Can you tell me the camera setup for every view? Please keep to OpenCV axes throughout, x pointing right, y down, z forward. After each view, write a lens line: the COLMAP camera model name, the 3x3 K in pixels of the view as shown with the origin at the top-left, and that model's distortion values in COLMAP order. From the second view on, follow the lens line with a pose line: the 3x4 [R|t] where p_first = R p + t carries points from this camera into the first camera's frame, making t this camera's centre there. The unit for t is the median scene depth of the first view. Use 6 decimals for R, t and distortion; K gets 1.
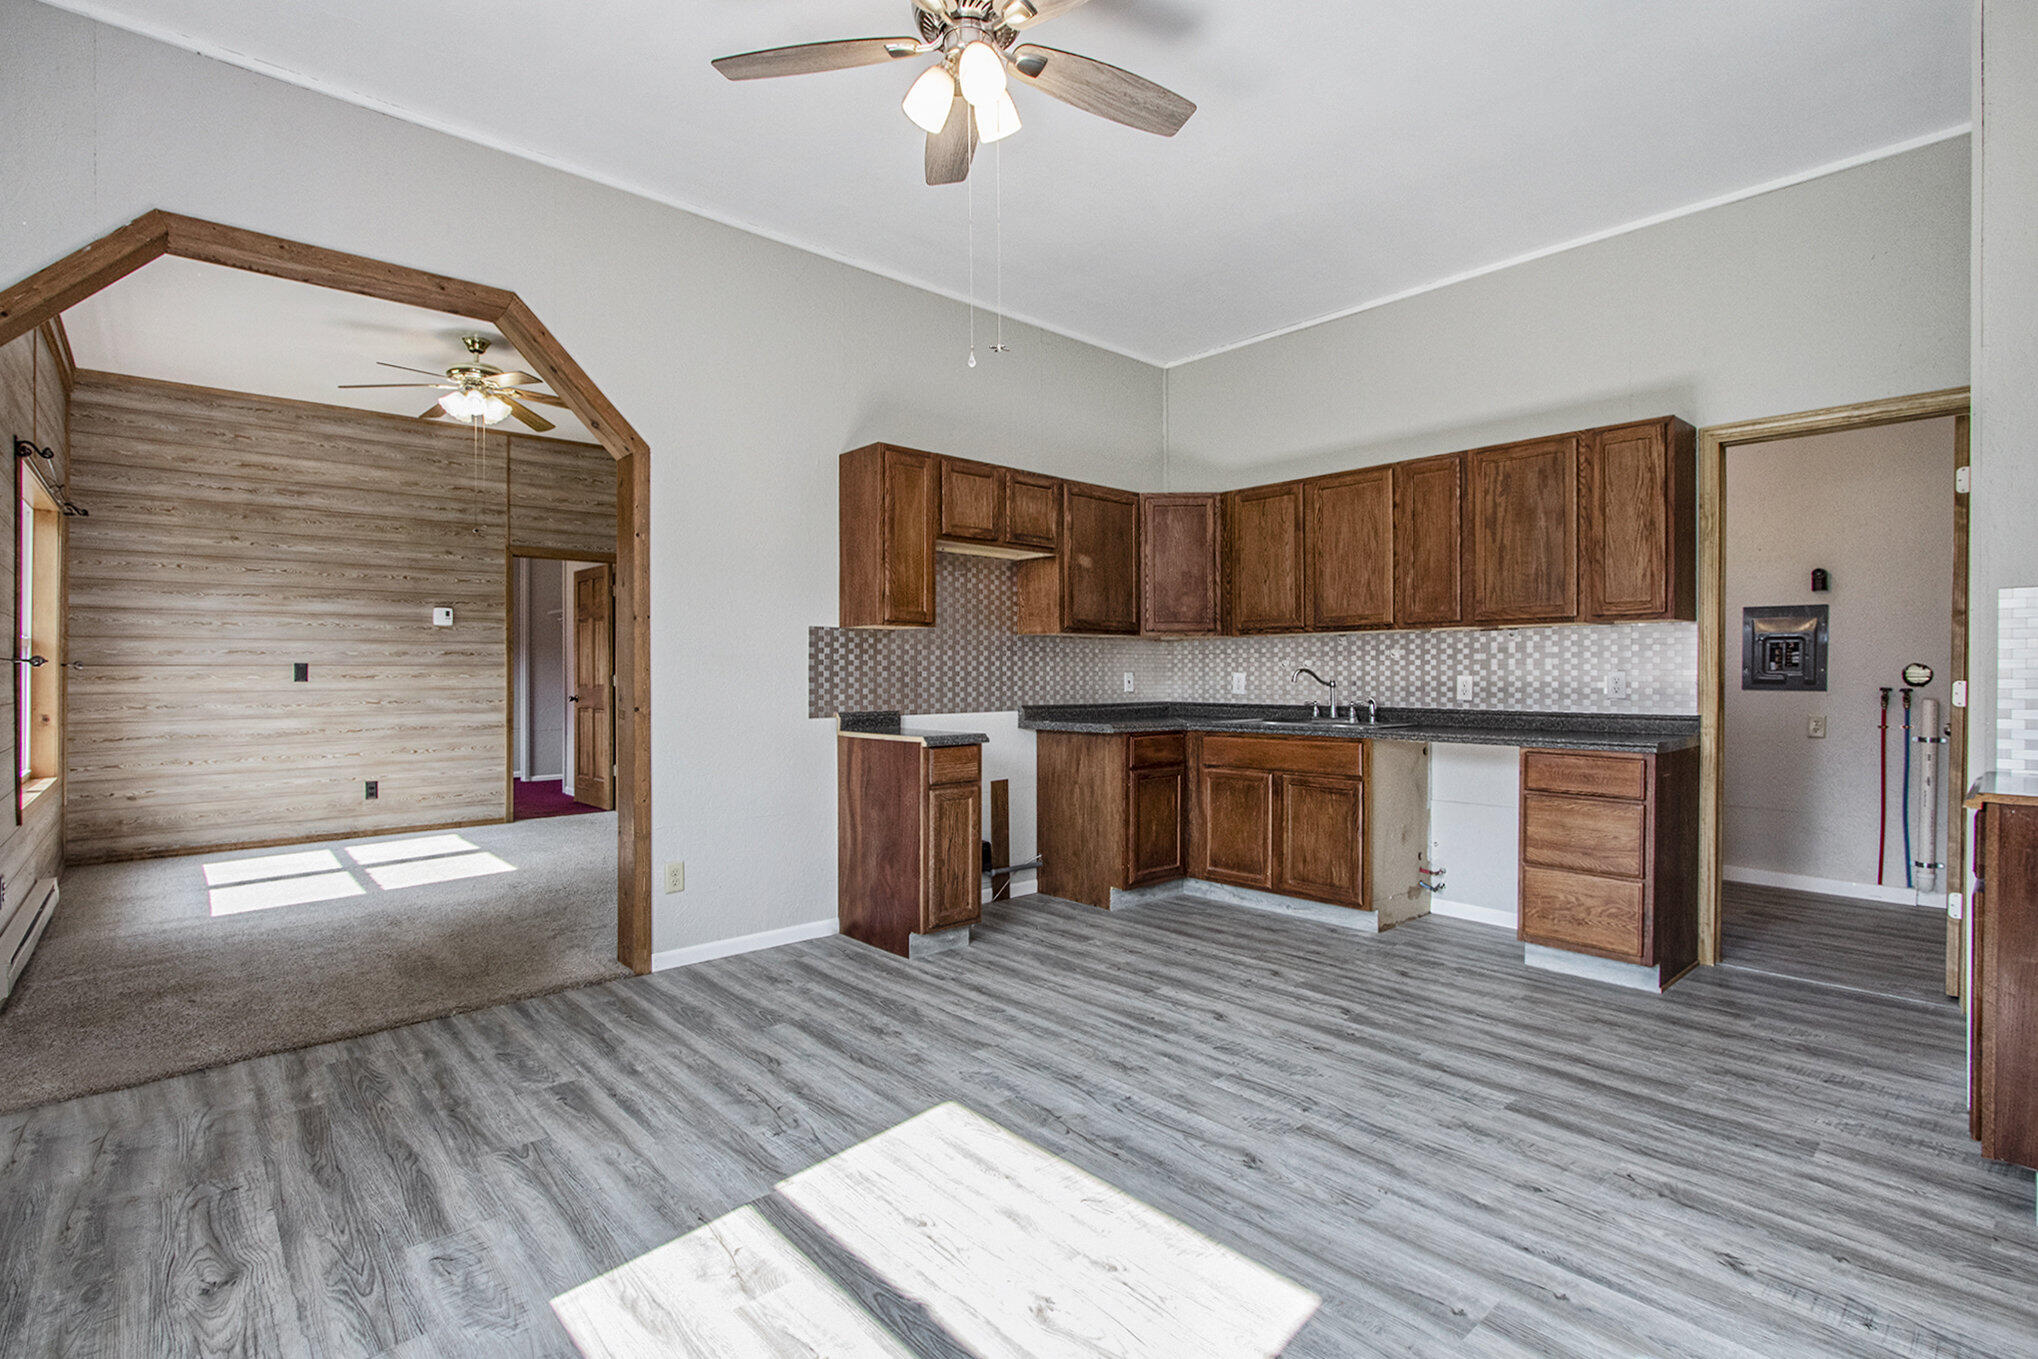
lens RADIAL K [[951.9, 0, 1019.9], [0, 951.9, 685.3], [0, 0, 1]] dist [0.004202, -0.000698]
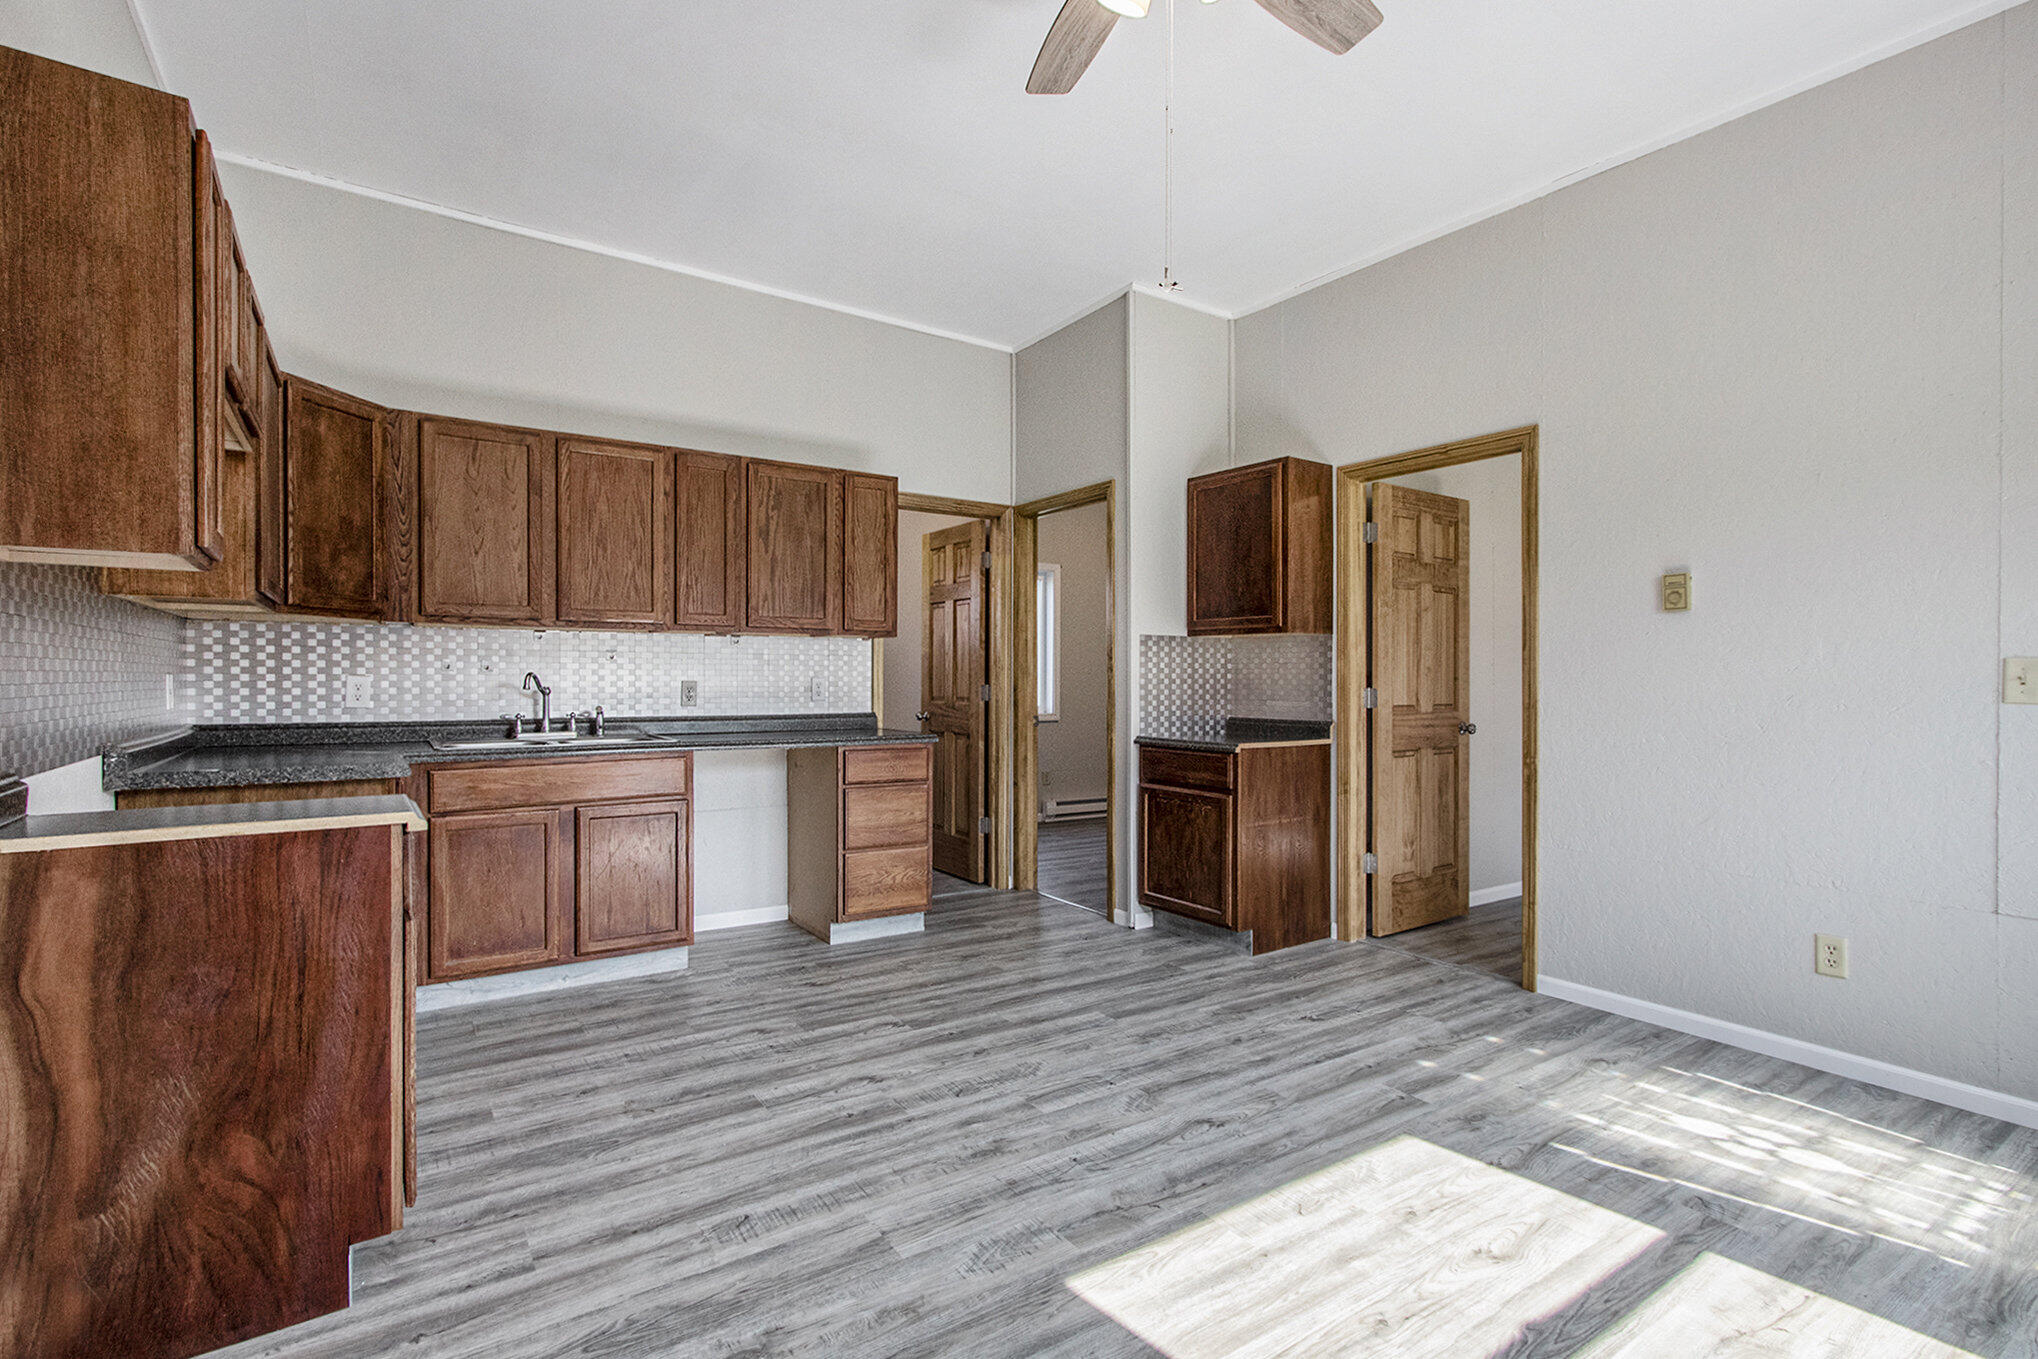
lens RADIAL K [[951.9, 0, 1021.7], [0, 951.9, 679.4], [0, 0, 1]] dist [0.004202, -0.000698]
pose [[0.152704, 0.003100, 0.988267, -0.577347], [0.007918, 0.999959, -0.004360, -0.006809], [-0.988240, 0.008491, 0.152673, 0.683172]]
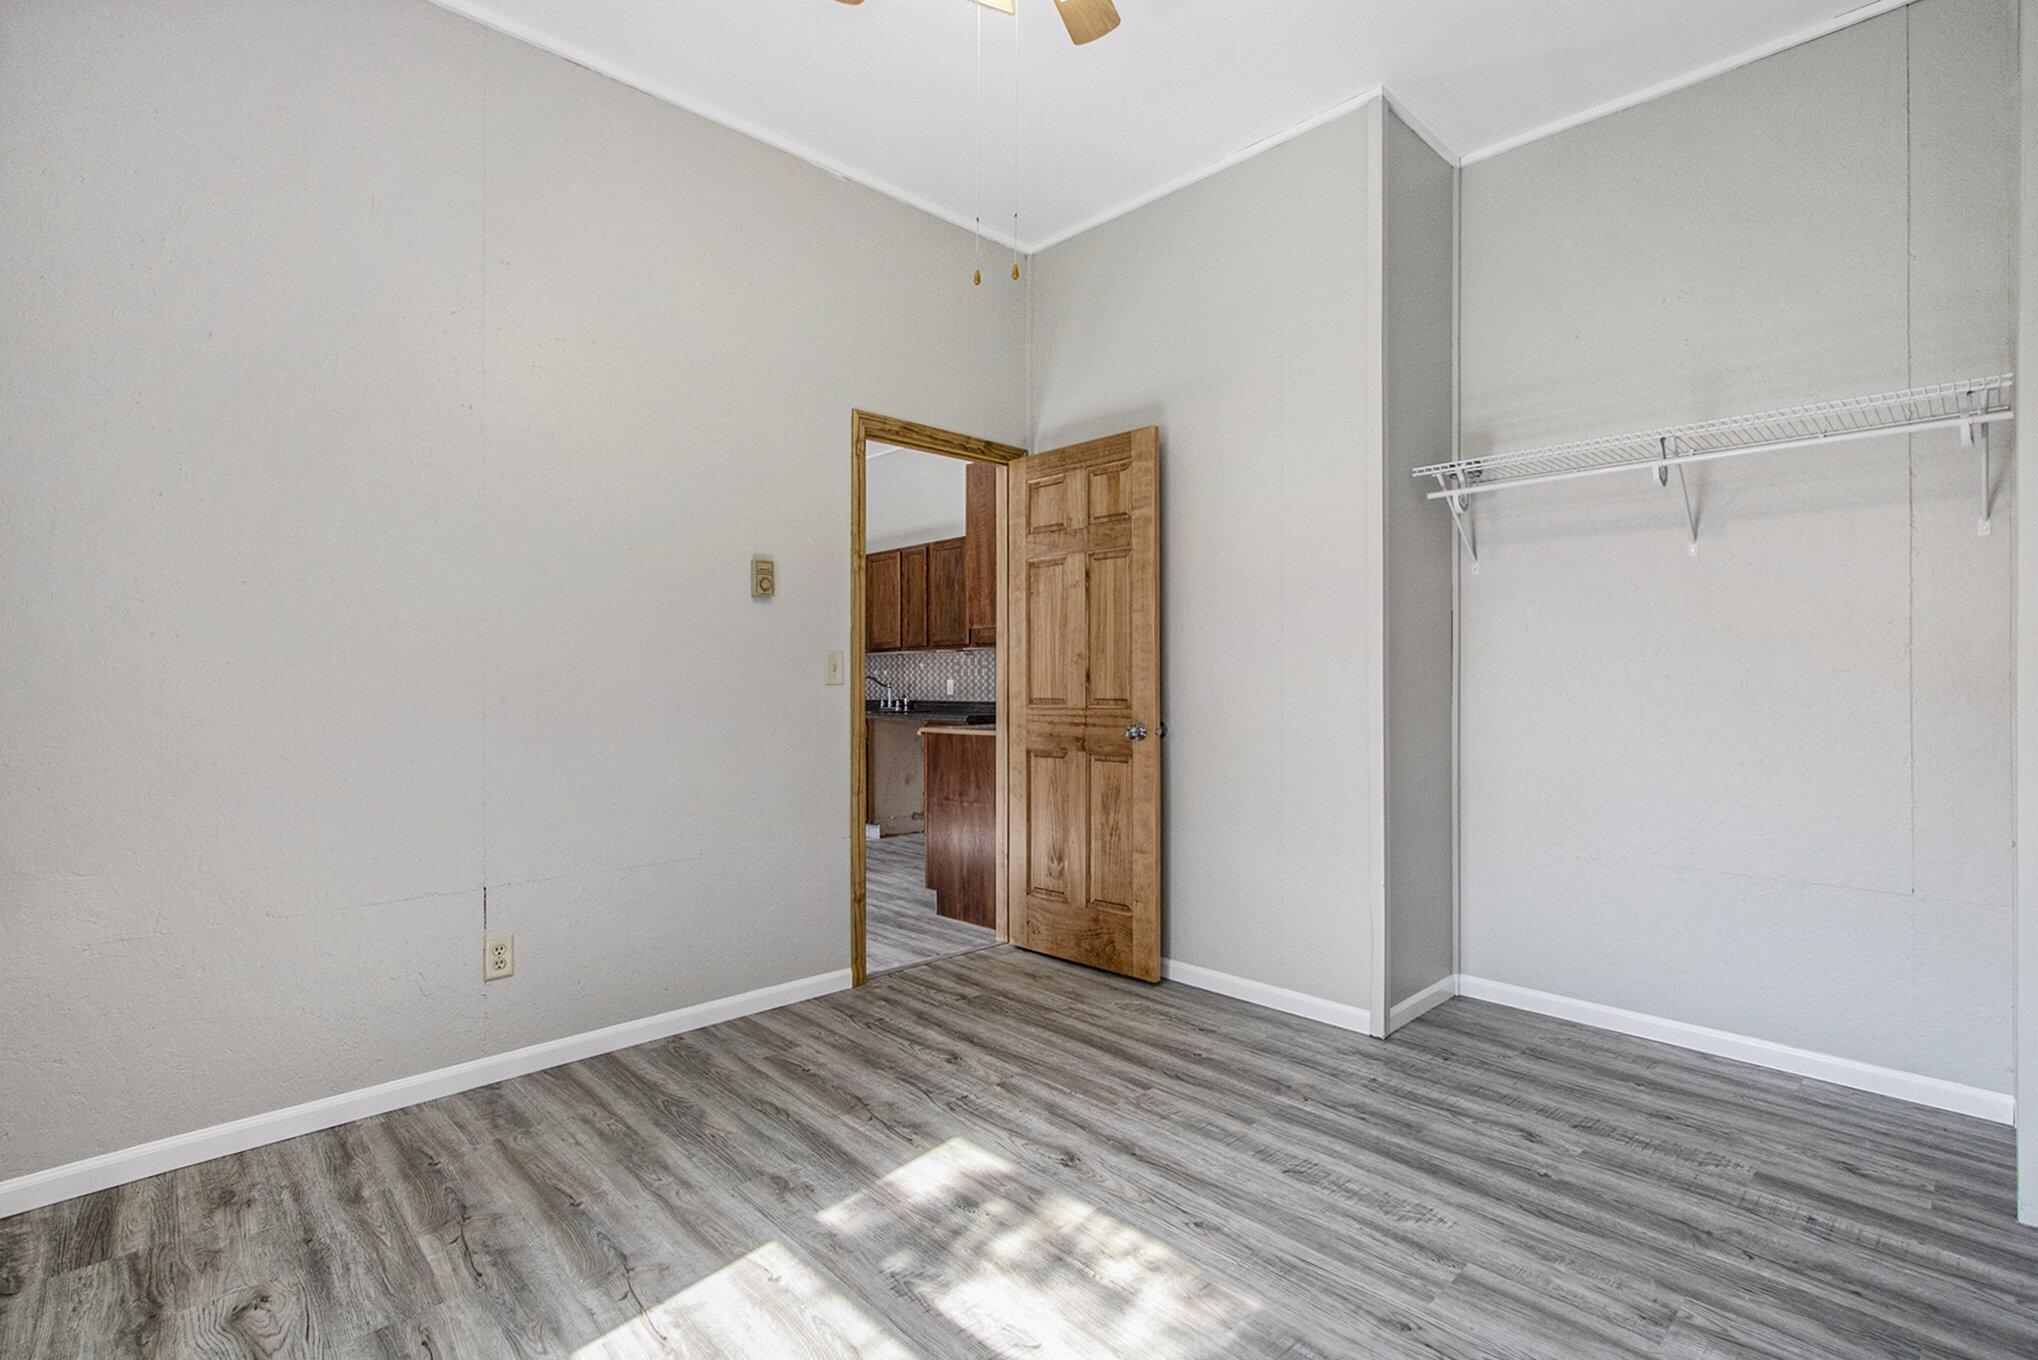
lens RADIAL K [[951.9, 0, 1026.3], [0, 951.9, 682.5], [0, 0, 1]] dist [0.004202, -0.000698]
pose [[0.999883, -0.014492, -0.004834, 0.772031], [0.014436, 0.999829, -0.011518, 0.020122], [0.005000, 0.011447, 0.999922, -0.778380]]
